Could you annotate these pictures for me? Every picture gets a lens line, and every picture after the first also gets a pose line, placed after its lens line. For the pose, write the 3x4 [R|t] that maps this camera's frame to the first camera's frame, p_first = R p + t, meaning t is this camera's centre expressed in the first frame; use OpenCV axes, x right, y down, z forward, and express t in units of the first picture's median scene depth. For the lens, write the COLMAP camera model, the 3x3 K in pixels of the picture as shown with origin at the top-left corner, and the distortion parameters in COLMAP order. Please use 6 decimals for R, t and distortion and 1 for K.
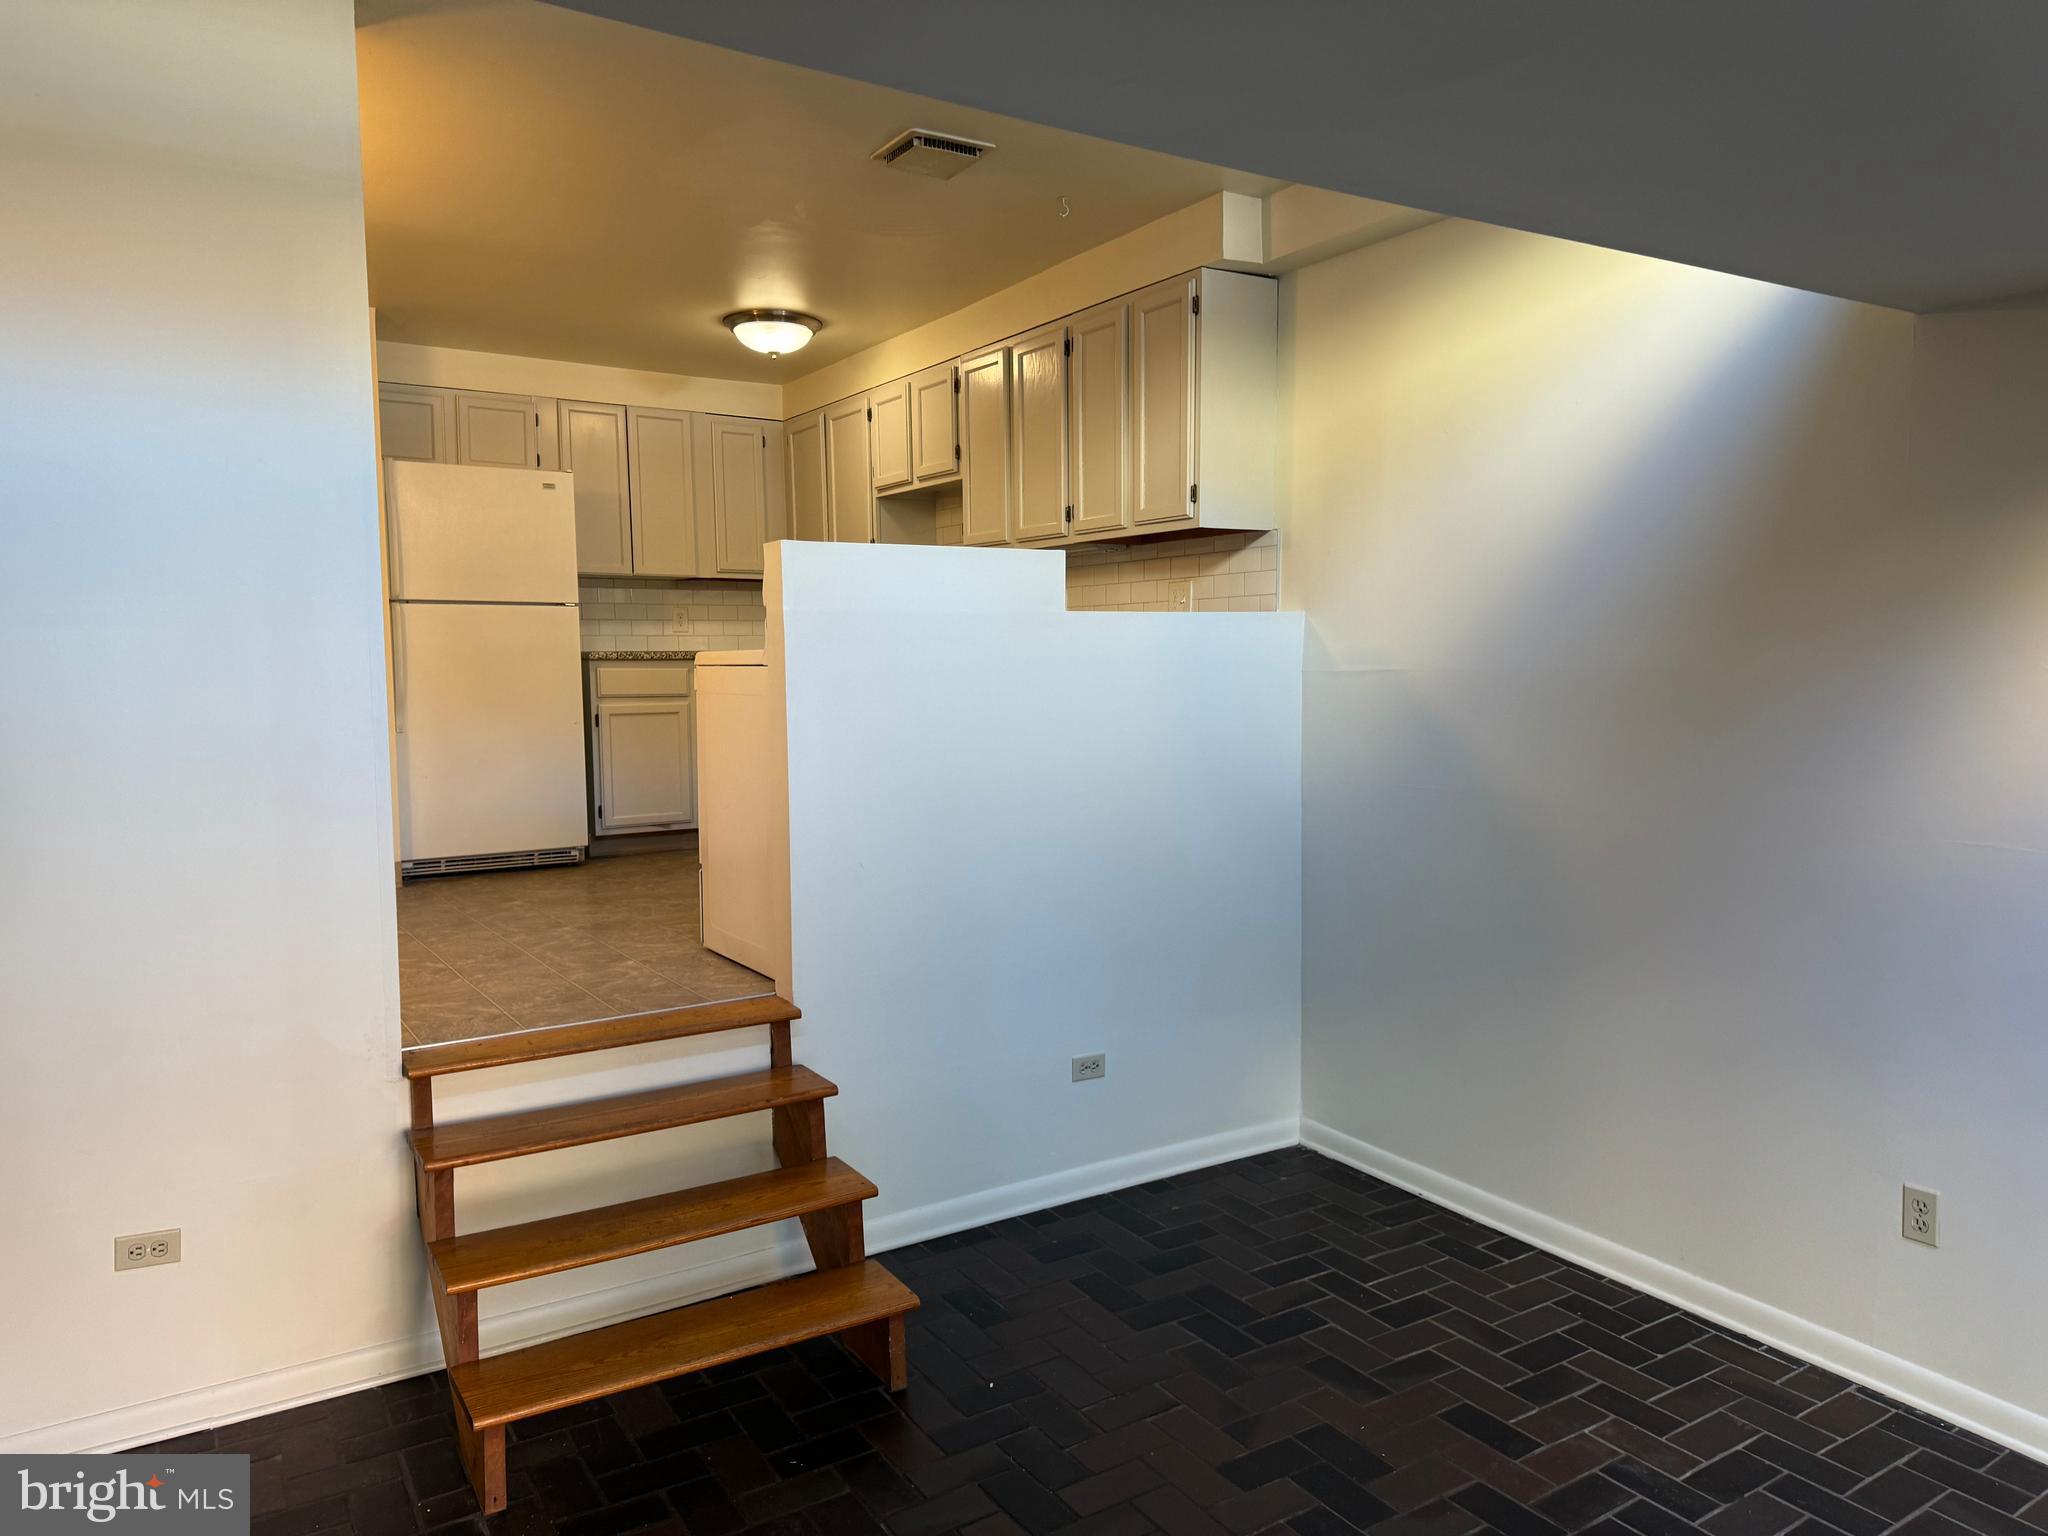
lens RADIAL K [[1417.2, 0, 1022.5], [0, 1417.2, 783.6], [0, 0, 1]] dist [0.069694, -0.094917]
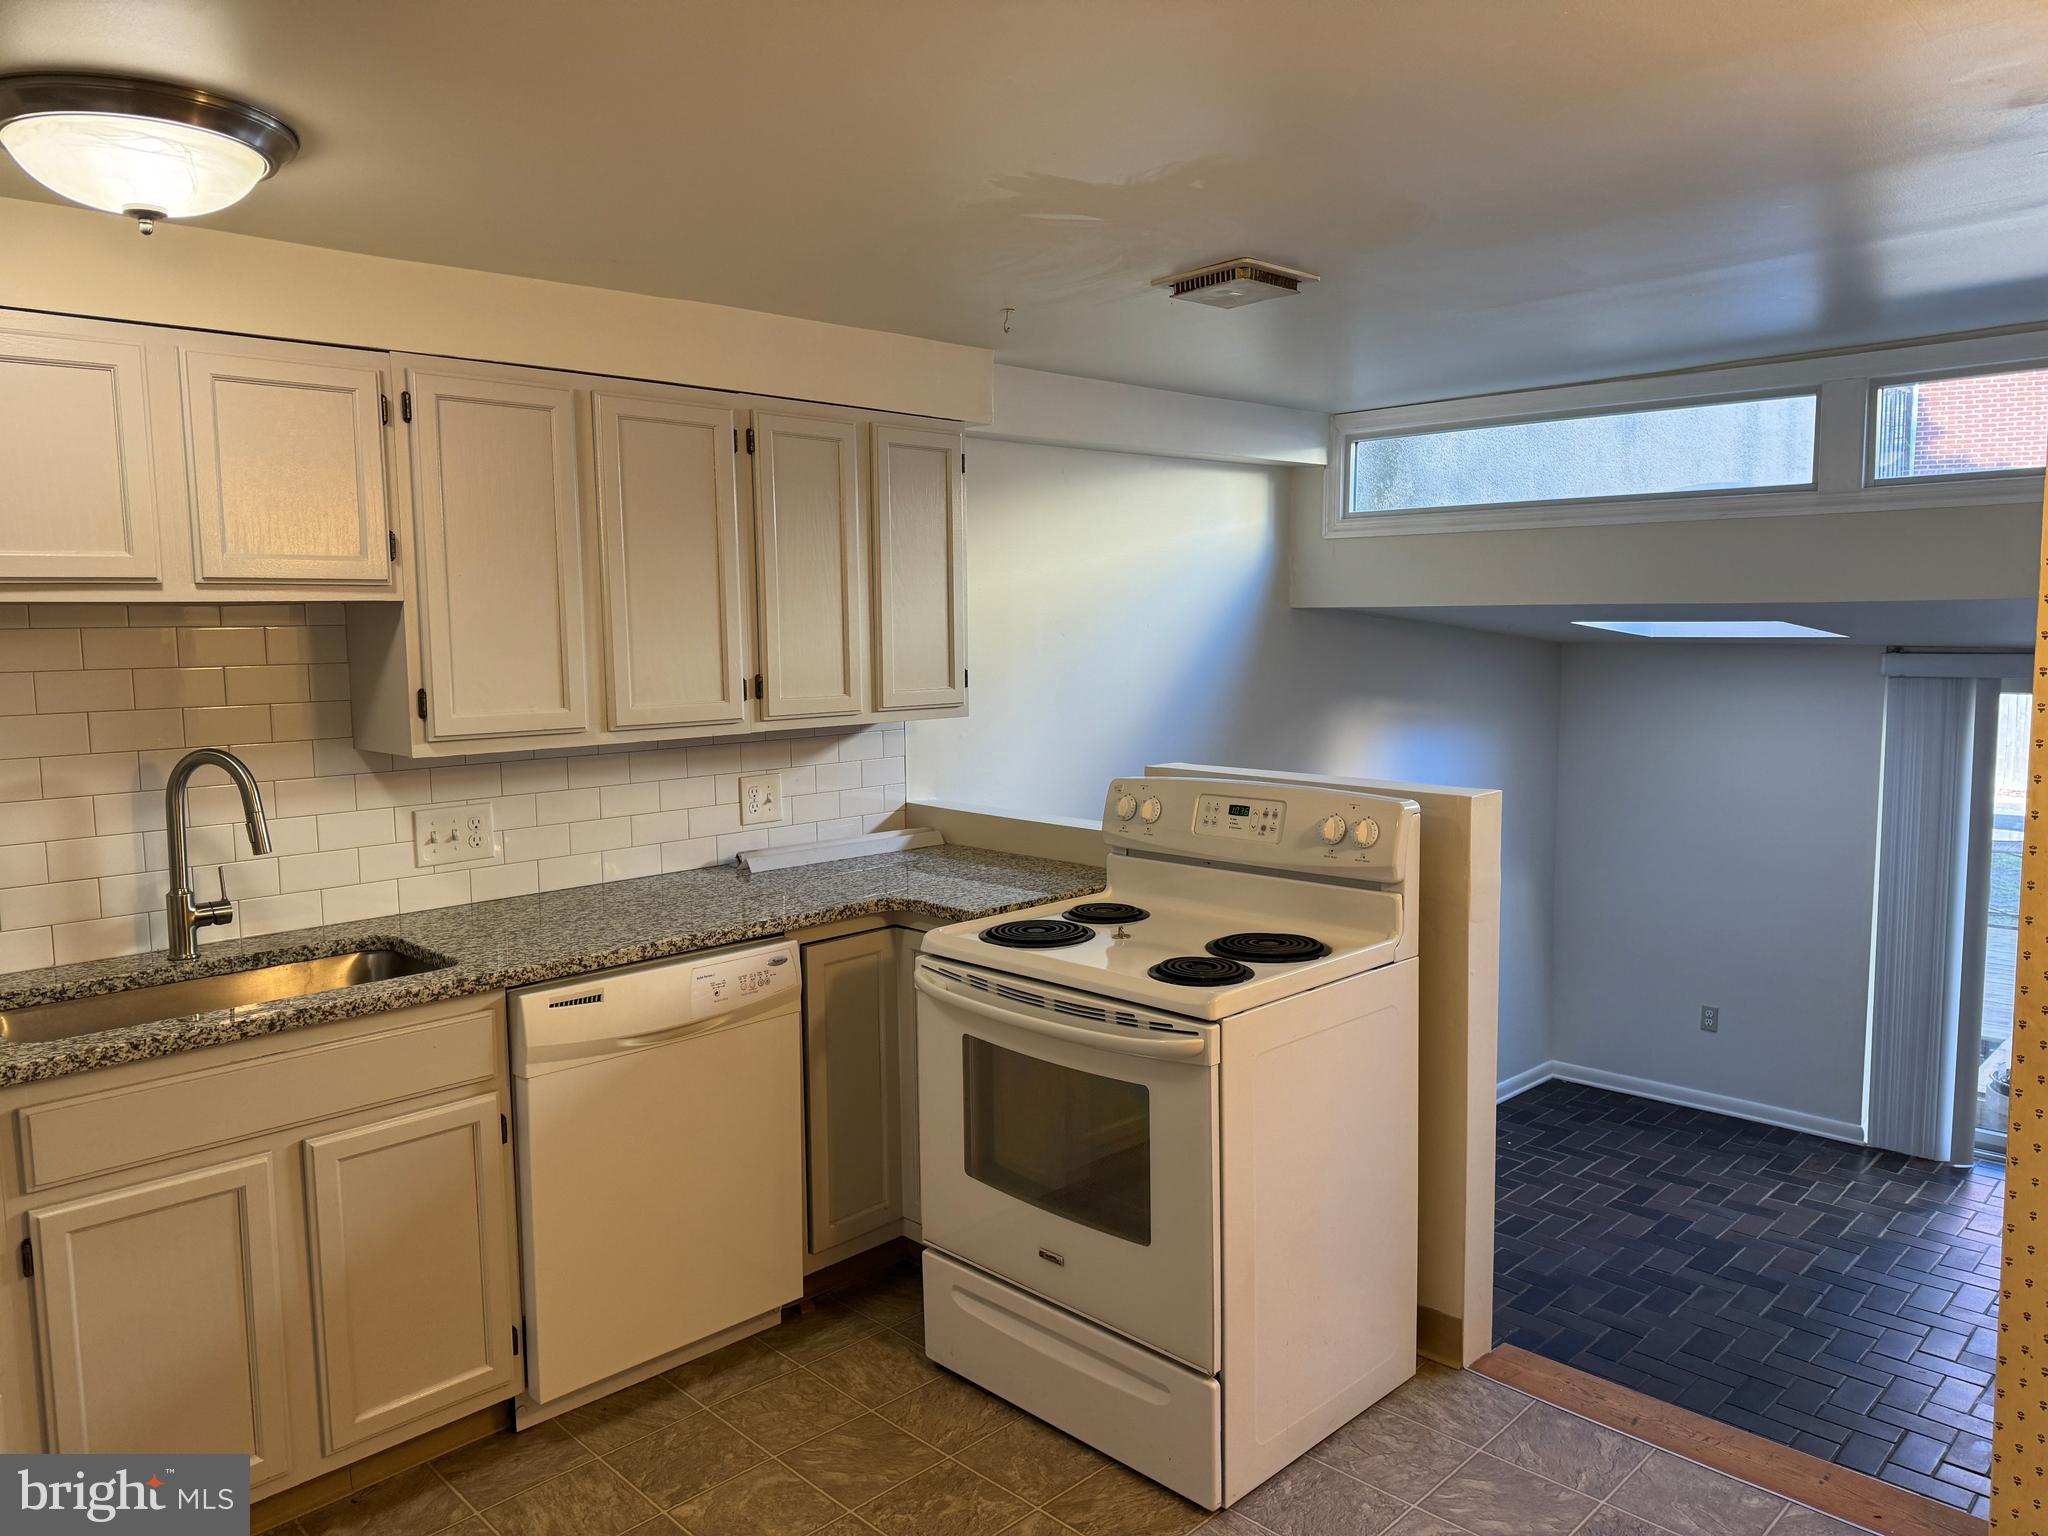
lens RADIAL K [[1417.2, 0, 1053.1], [0, 1417.2, 781.4], [0, 0, 1]] dist [0.069694, -0.094917]
pose [[-0.243774, -0.106478, 0.963969, -0.579693], [0.096530, 0.986355, 0.133361, -0.197117], [-0.965016, 0.125562, -0.230170, 0.905398]]
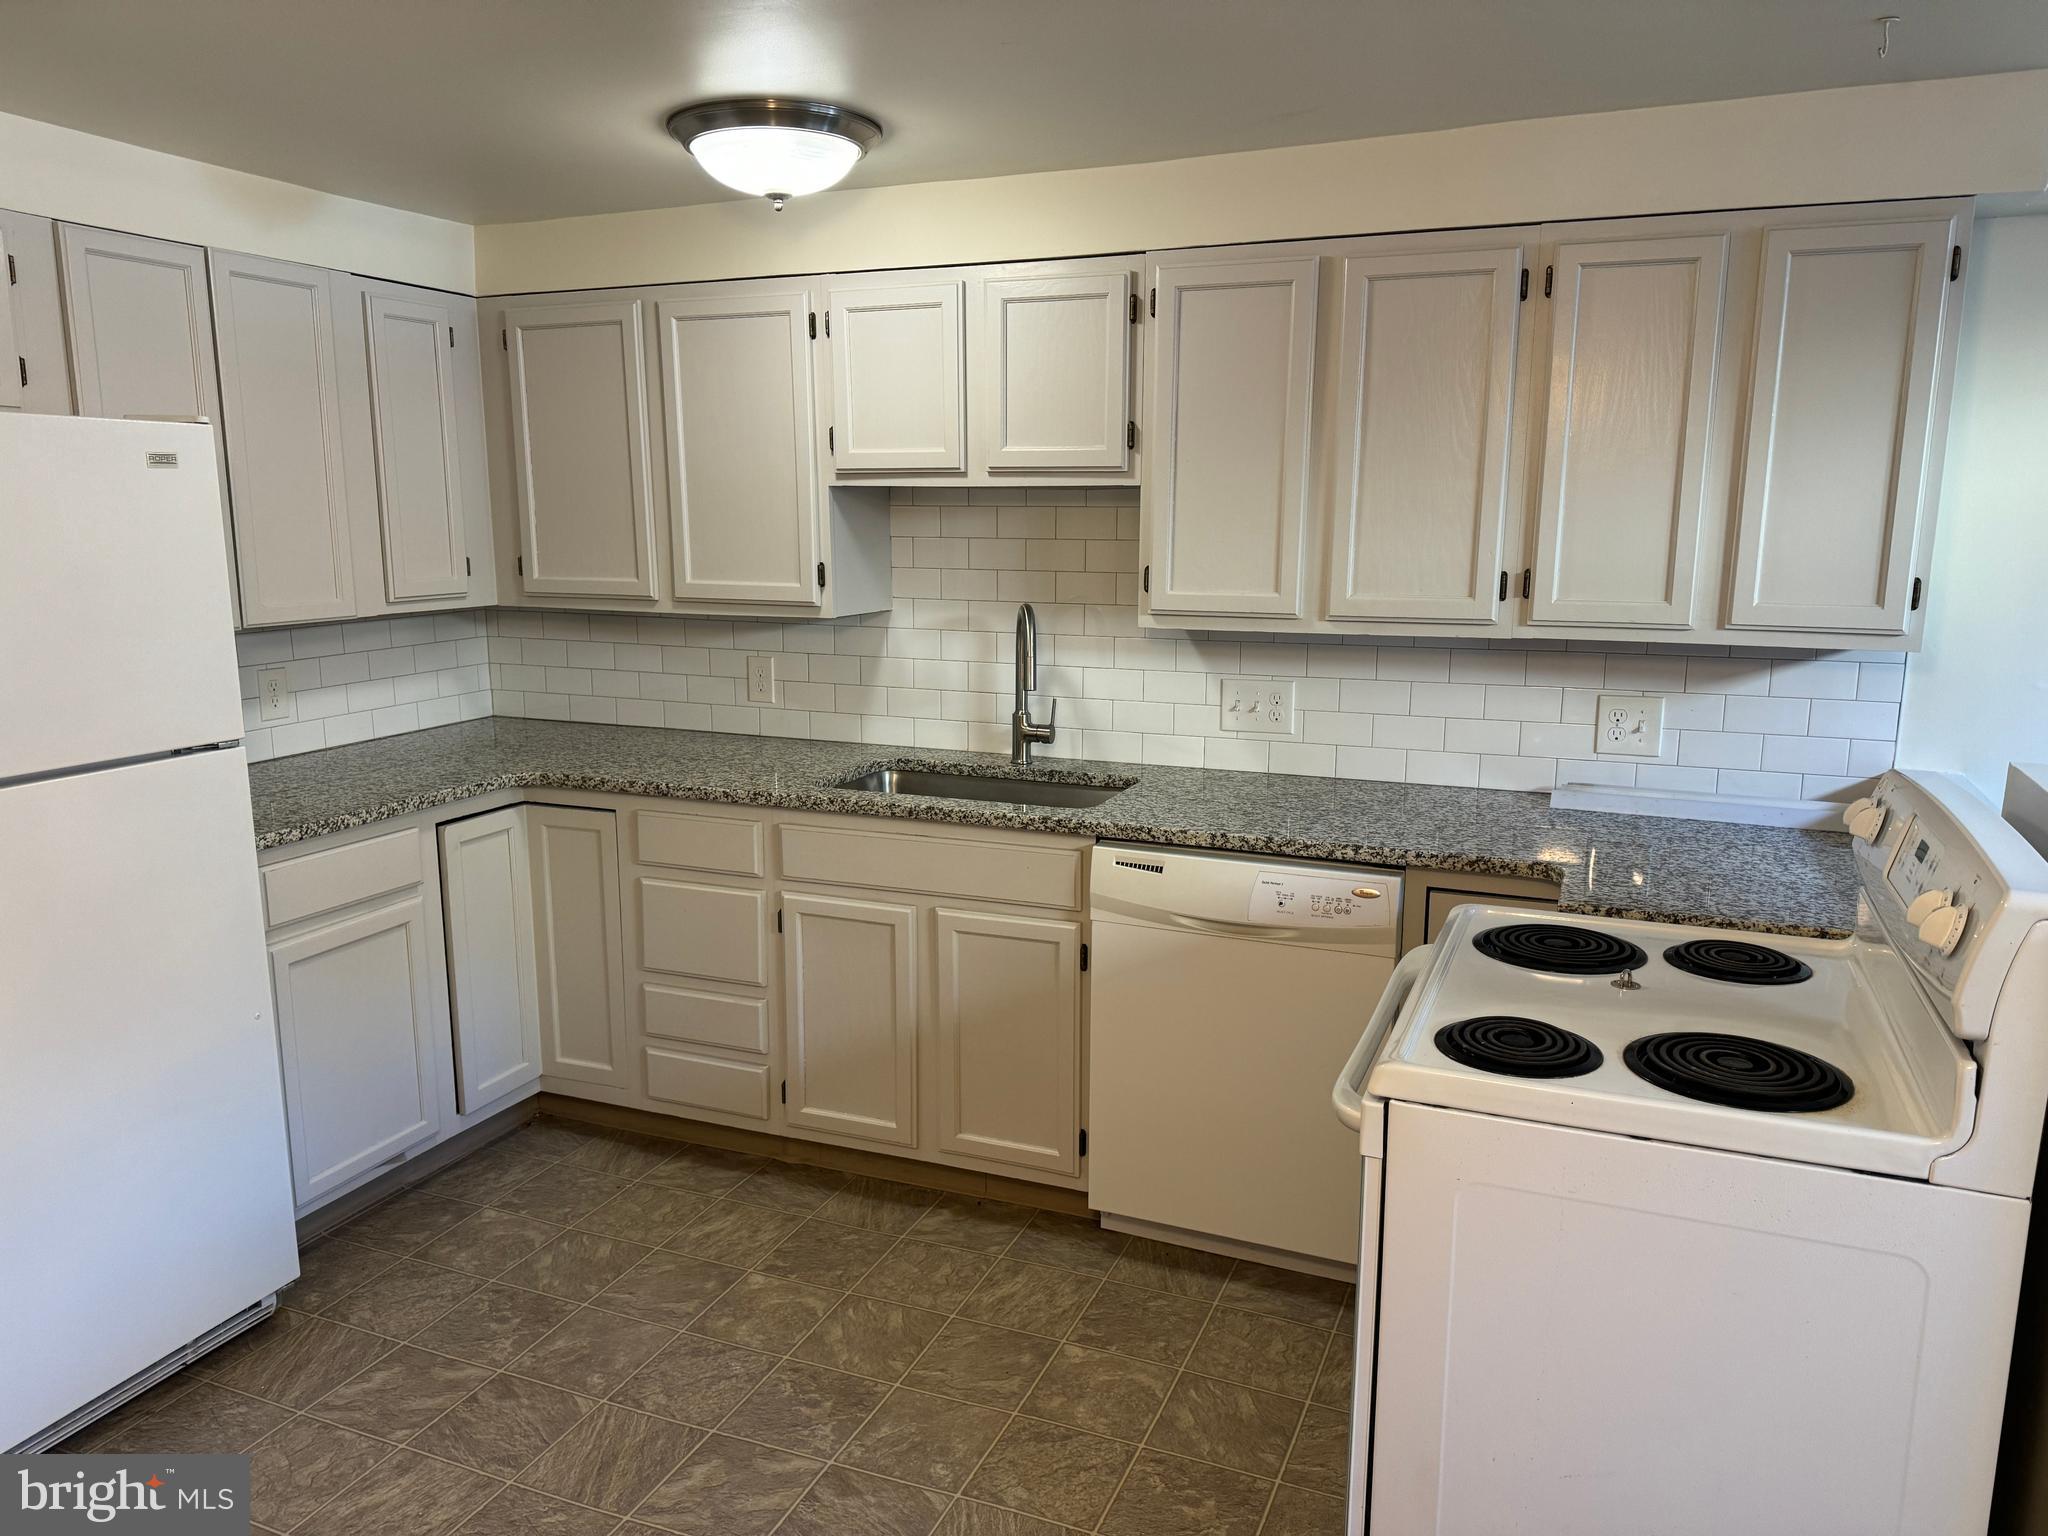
lens RADIAL K [[1417.2, 0, 1026.6], [0, 1417.2, 784.0], [0, 0, 1]] dist [0.069694, -0.094917]
pose [[0.810886, -0.107104, 0.575319, -0.406093], [0.047771, 0.991943, 0.117333, -0.166155], [-0.583250, -0.067660, 0.809470, 0.573280]]
